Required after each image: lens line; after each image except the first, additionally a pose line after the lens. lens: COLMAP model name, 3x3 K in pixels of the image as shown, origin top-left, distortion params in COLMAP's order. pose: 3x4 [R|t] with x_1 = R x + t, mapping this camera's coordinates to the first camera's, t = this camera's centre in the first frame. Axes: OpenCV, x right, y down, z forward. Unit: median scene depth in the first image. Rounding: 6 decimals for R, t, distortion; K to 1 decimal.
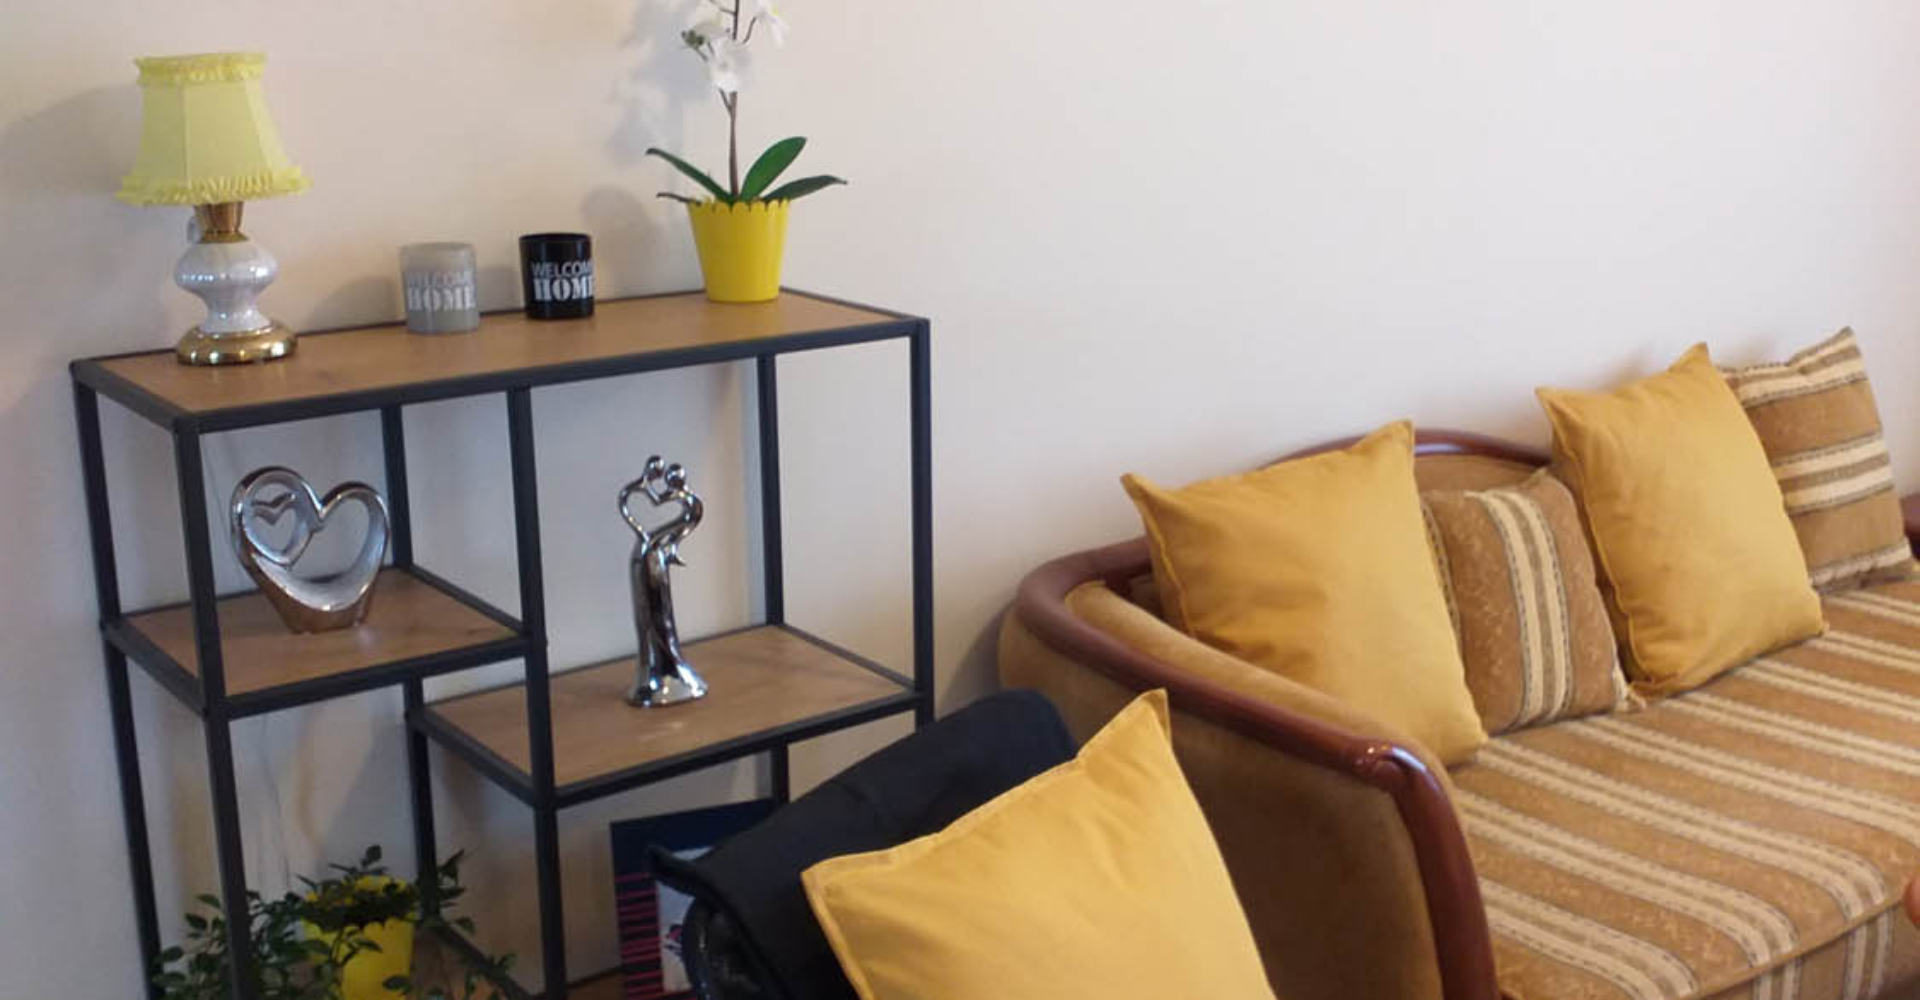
lens RADIAL K [[2028.7, 0, 957.5], [0, 2028.7, 525.3], [0, 0, 1]] dist [0.052357, 0.000000]
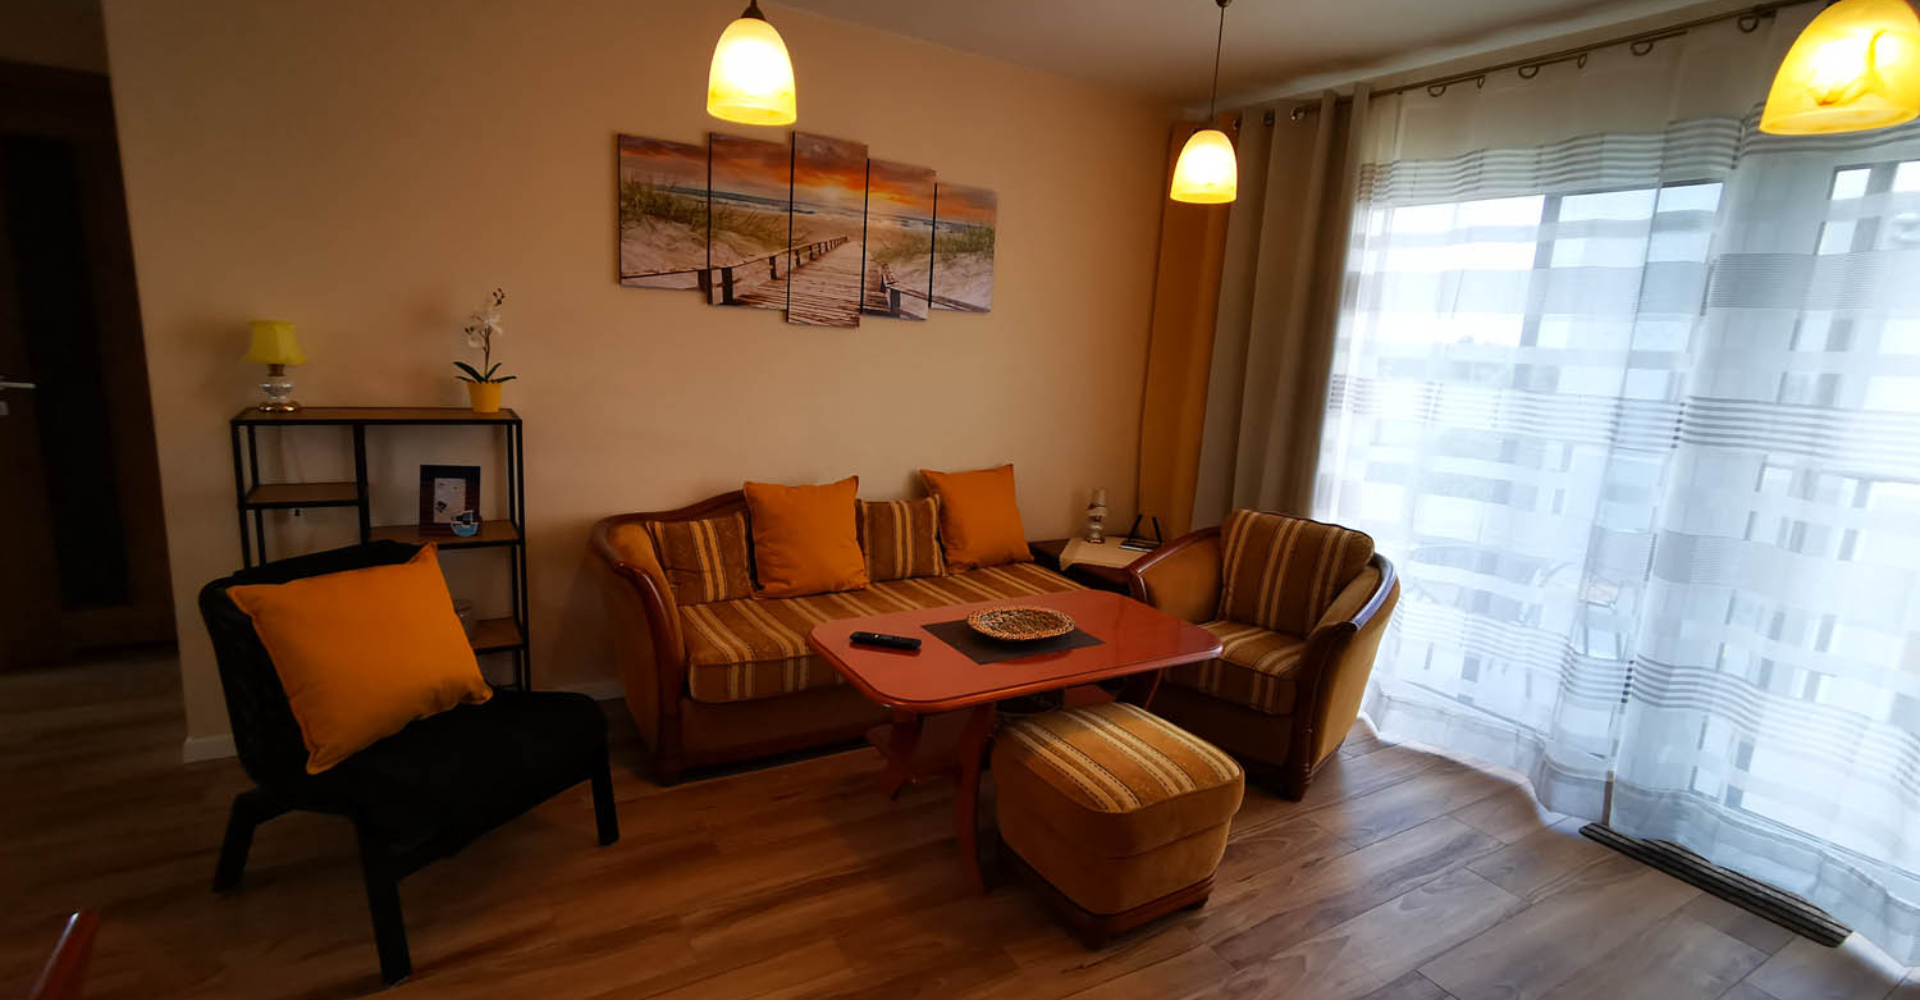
lens RADIAL K [[896.9, 0, 965.2], [0, 896.9, 504.8], [0, 0, 1]] dist [0.005385, 0.003780]
pose [[0.992858, 0.091854, -0.076127, 0.771255], [-0.097020, 0.993012, -0.067191, 0.056691], [0.069423, 0.074097, 0.994832, -0.347271]]
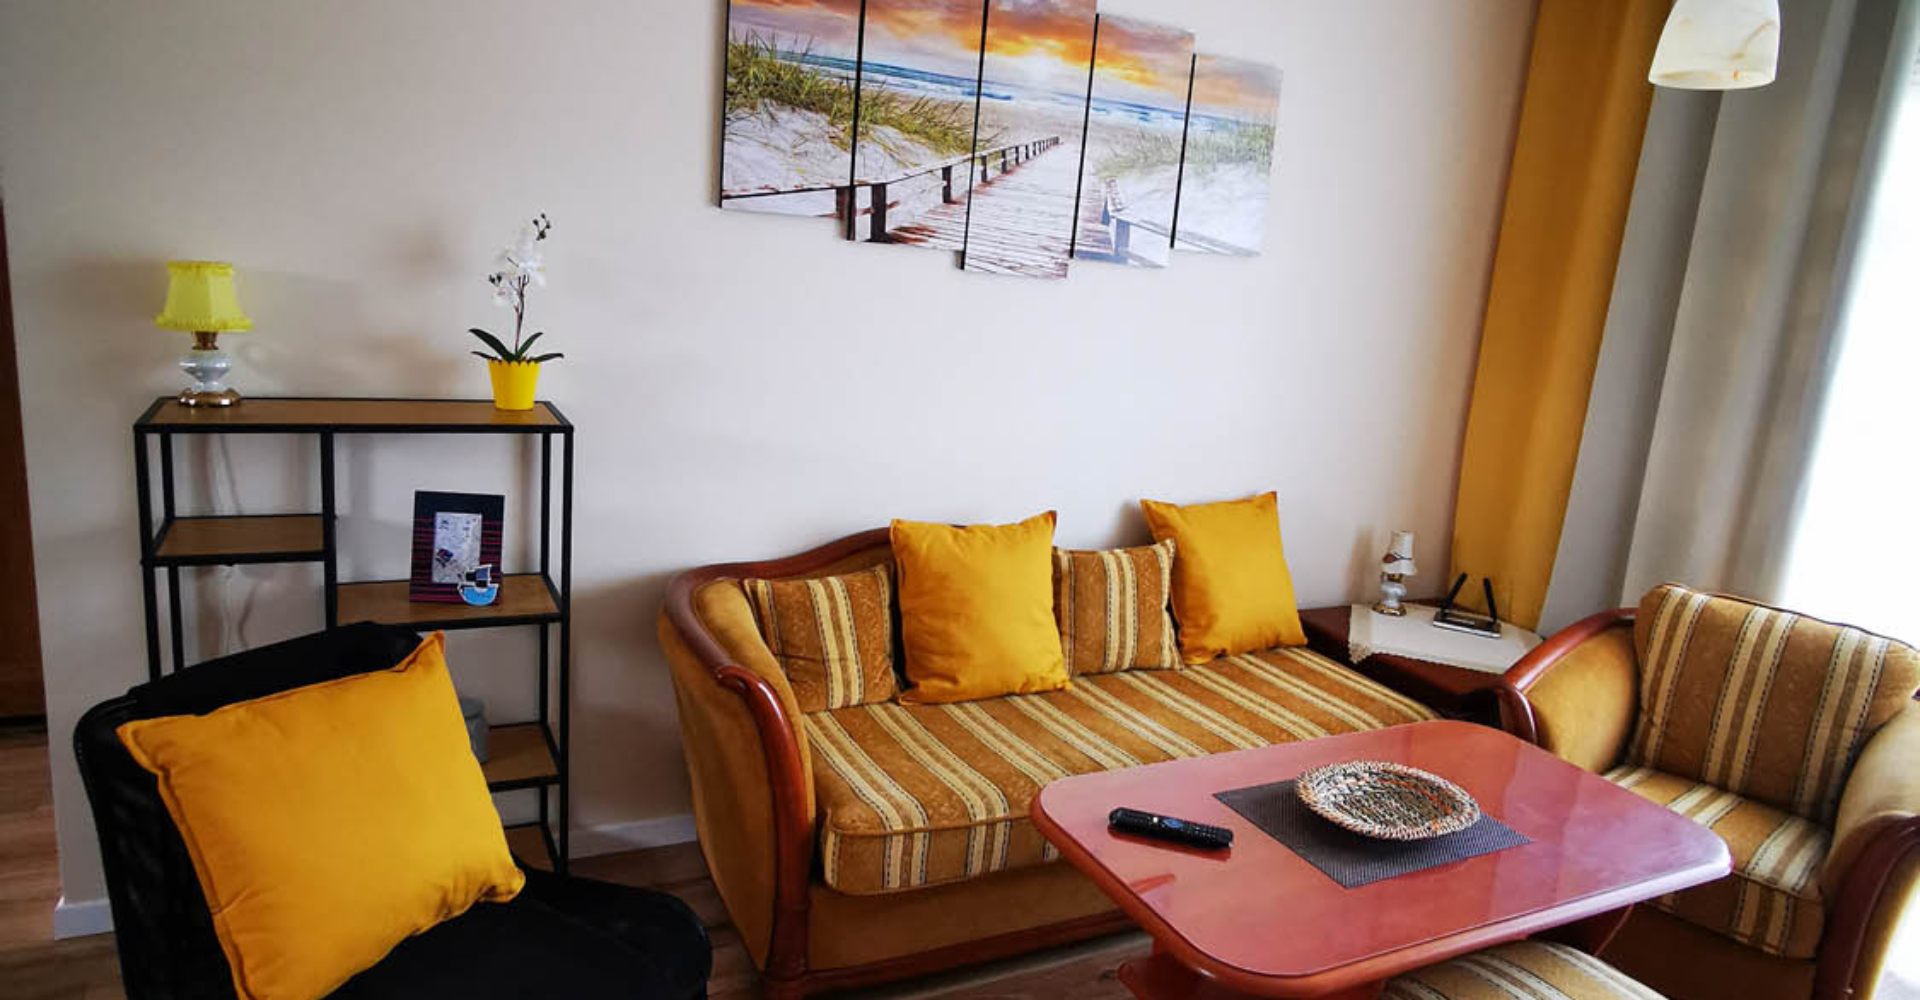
lens RADIAL K [[1173.9, 0, 962.2], [0, 1173.9, 496.3], [0, 0, 1]] dist [0.006273, 0.003177]
pose [[0.980665, 0.130178, -0.146114, 0.519890], [-0.138168, 0.989345, -0.045894, -0.031304], [0.138583, 0.065195, 0.988203, -0.093319]]
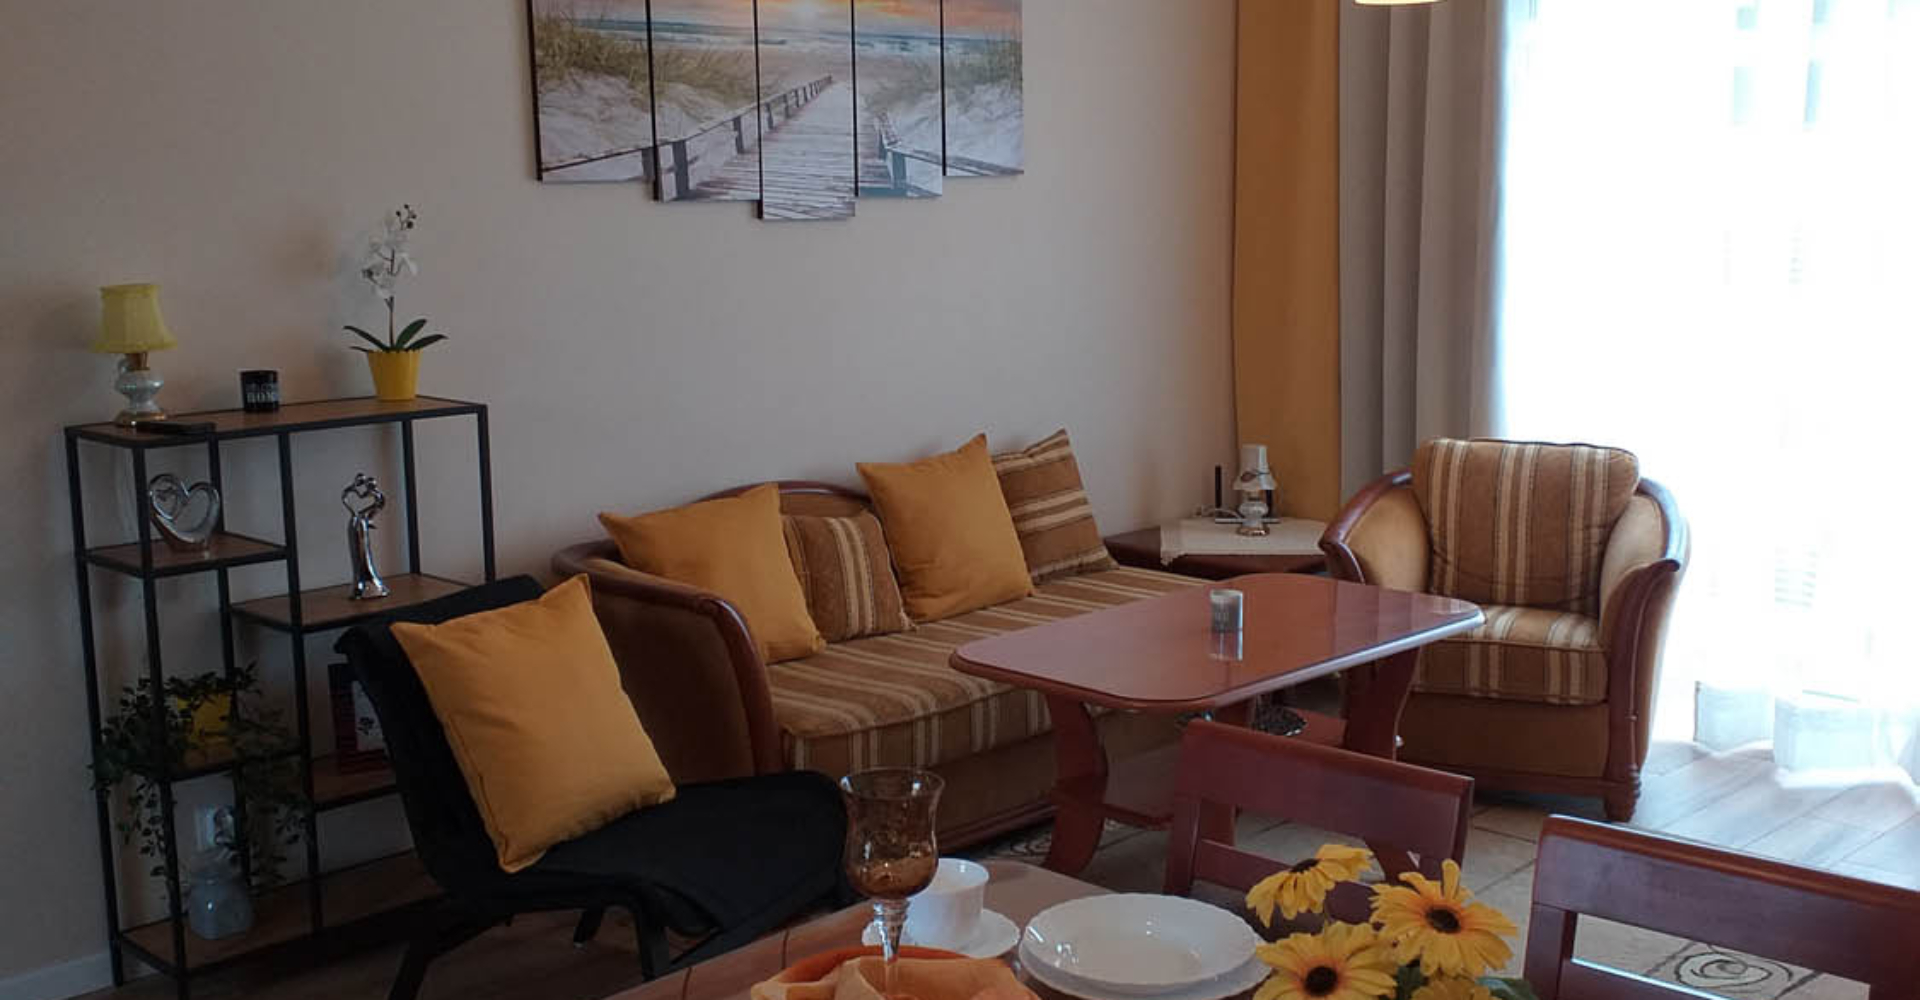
lens RADIAL K [[2028.7, 0, 987.6], [0, 2028.7, 524.6], [0, 0, 1]] dist [0.052357, 0.000000]
pose [[0.986927, -0.026419, 0.158988, 0.151257], [0.041432, 0.994909, -0.091867, 0.223288], [-0.155751, 0.097253, 0.982997, -1.073324]]
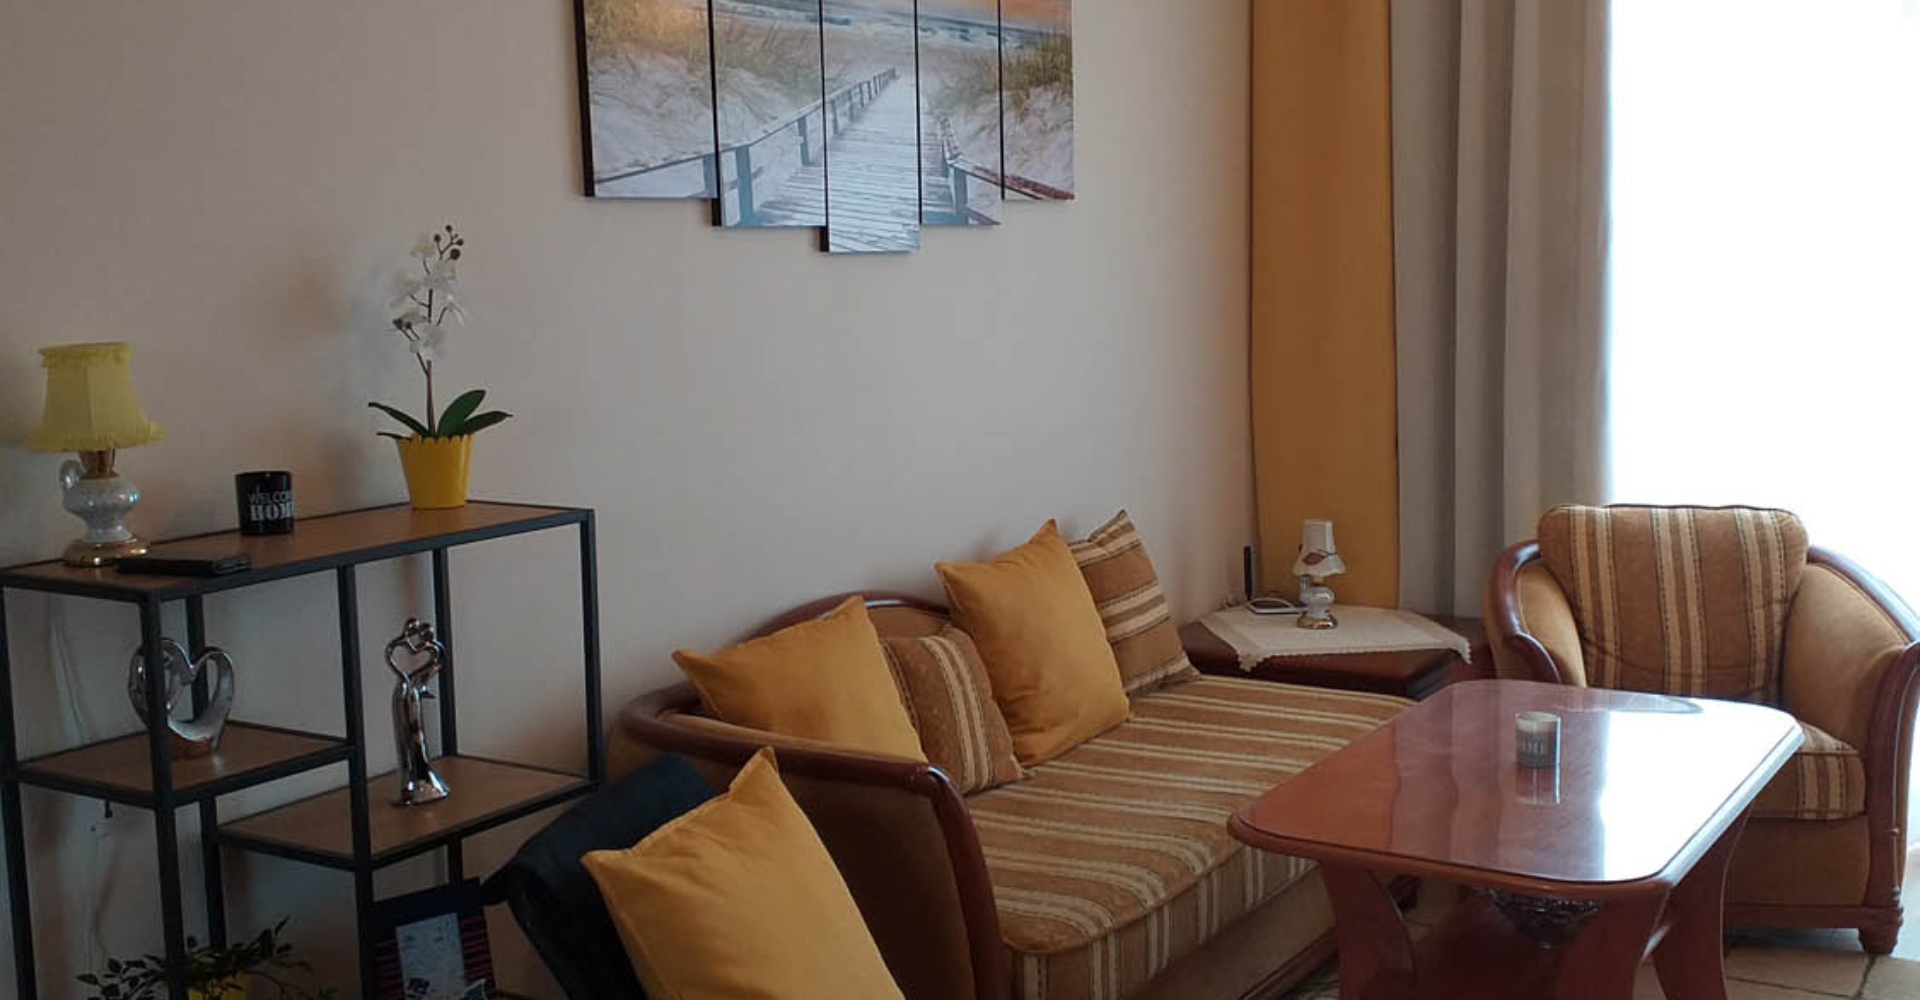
lens RADIAL K [[2028.7, 0, 971.7], [0, 2028.7, 513.7], [0, 0, 1]] dist [0.052357, 0.000000]
pose [[0.932316, -0.056585, 0.357190, -0.266105], [0.104764, 0.987591, -0.116997, 0.094042], [-0.346138, 0.146499, 0.926675, -0.415387]]
